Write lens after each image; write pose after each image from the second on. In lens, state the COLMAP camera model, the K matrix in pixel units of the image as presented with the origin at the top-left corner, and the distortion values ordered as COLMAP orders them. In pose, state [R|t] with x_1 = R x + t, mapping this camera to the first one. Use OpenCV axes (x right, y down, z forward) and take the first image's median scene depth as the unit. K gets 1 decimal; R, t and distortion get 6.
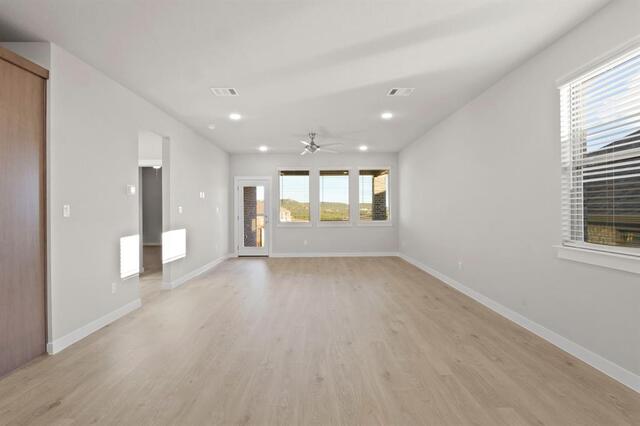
lens RADIAL K [[314.7, 0, 320.0], [0, 314.7, 213.0], [0, 0, 1]] dist [-0.002443, -0.000225]
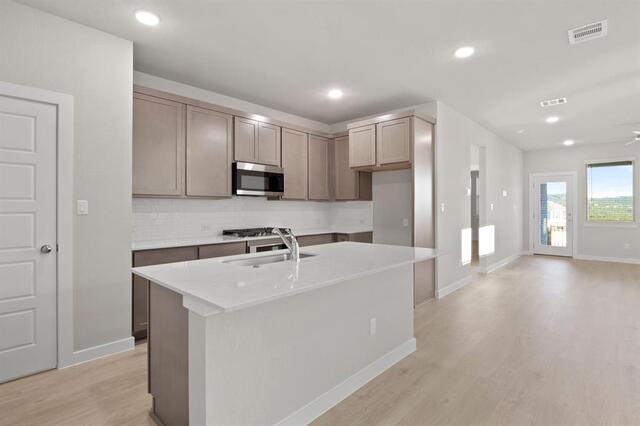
lens RADIAL K [[316.7, 0, 320.5], [0, 316.7, 209.5], [0, 0, 1]] dist [-0.014013, 0.000684]
pose [[0.721088, 0.012474, -0.692731, -0.073073], [-0.012990, 0.999906, 0.004483, 0.001250], [0.692722, 0.005766, 0.721182, -0.226743]]
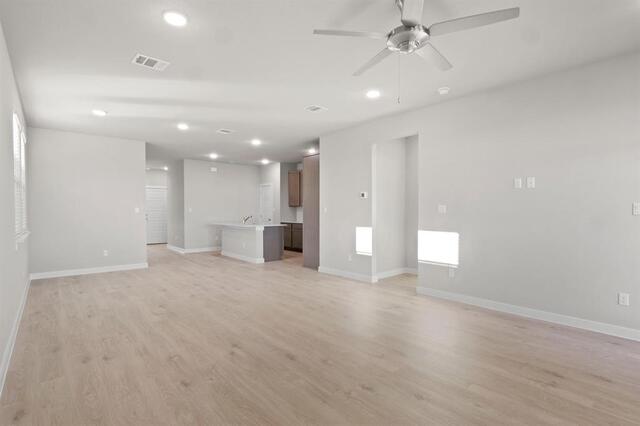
lens RADIAL K [[316.7, 0, 320.5], [0, 316.7, 209.5], [0, 0, 1]] dist [-0.014013, 0.000684]
pose [[-0.757902, 0.006496, -0.652336, 0.278861], [-0.002124, 0.999921, 0.012426, -0.016262], [0.652365, 0.010803, -0.757828, 1.149518]]
